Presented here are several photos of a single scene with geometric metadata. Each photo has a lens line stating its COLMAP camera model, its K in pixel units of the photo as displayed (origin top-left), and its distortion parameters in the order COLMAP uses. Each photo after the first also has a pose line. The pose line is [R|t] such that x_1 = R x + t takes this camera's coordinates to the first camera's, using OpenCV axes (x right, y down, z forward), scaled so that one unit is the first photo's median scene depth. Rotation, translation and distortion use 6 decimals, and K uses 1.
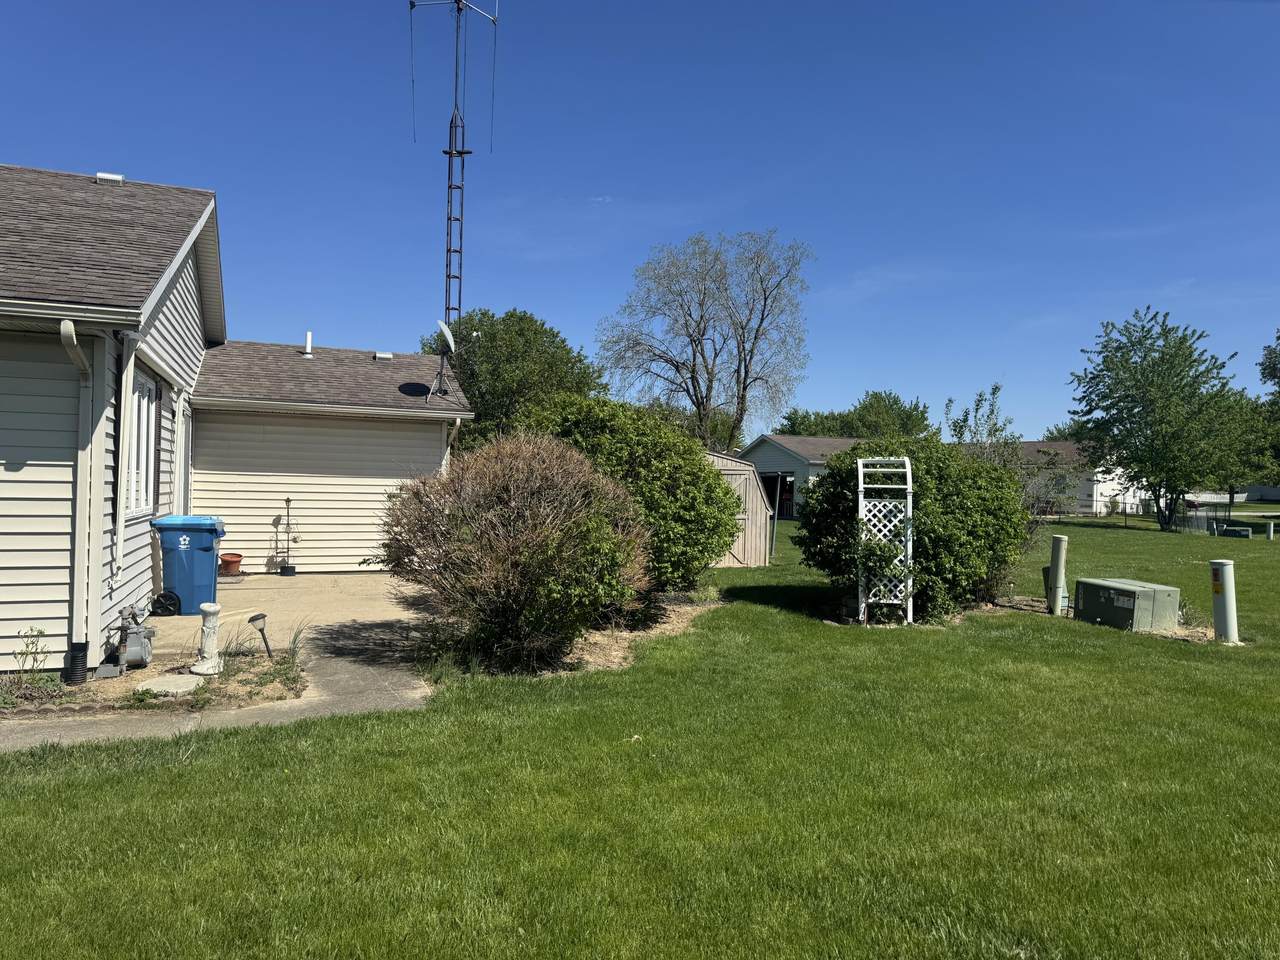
lens RADIAL K [[905.7, 0, 638.2], [0, 905.7, 477.7], [0, 0, 1]] dist [0.083205, -0.013560]
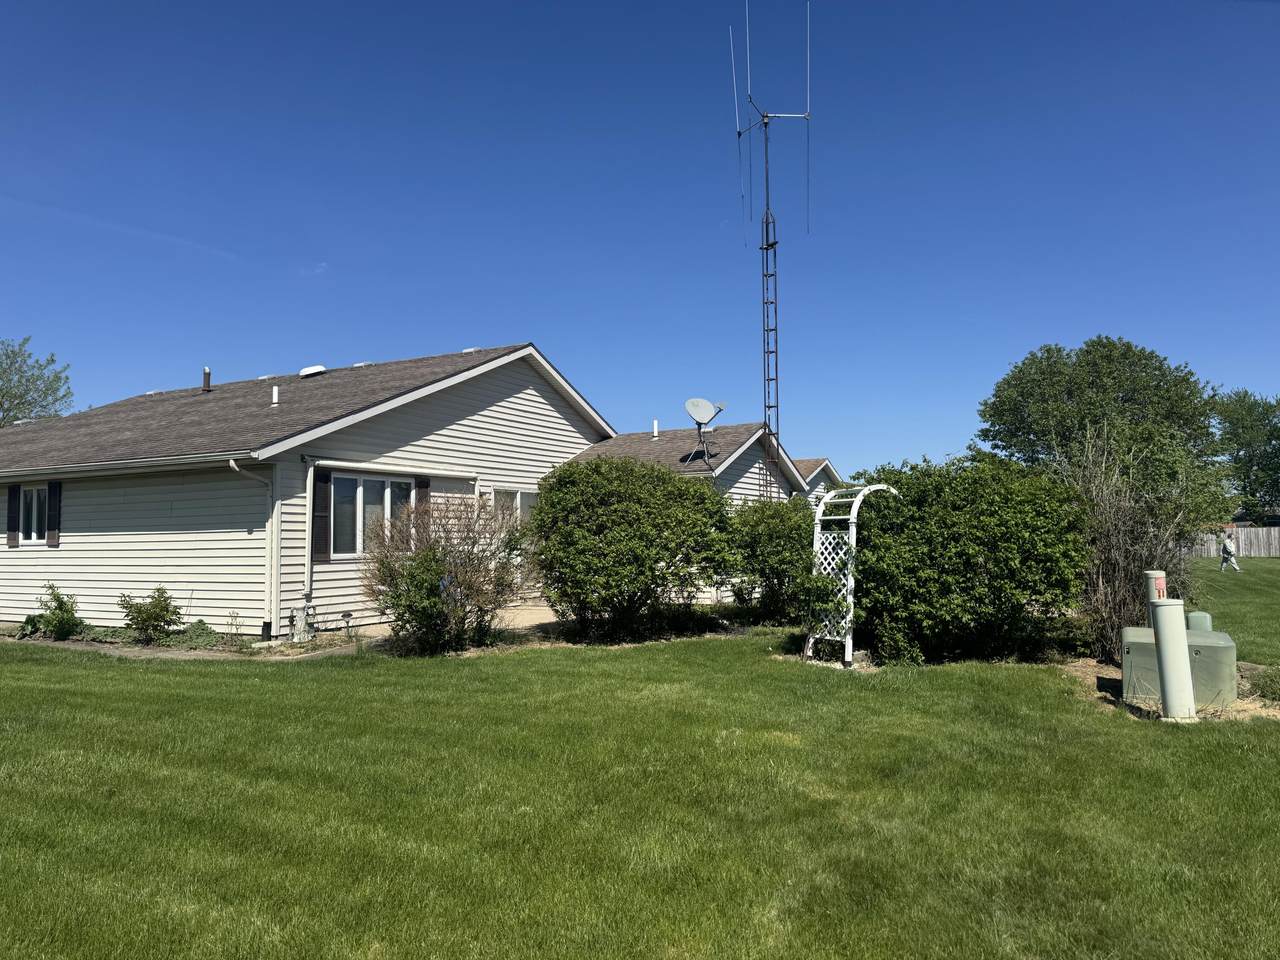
lens RADIAL K [[905.7, 0, 639.2], [0, 905.7, 486.3], [0, 0, 1]] dist [0.083205, -0.013560]
pose [[0.644774, -0.077738, -0.760410, 0.873317], [0.035681, 0.996792, -0.071648, 0.038170], [0.763540, 0.019064, 0.645479, 0.224239]]
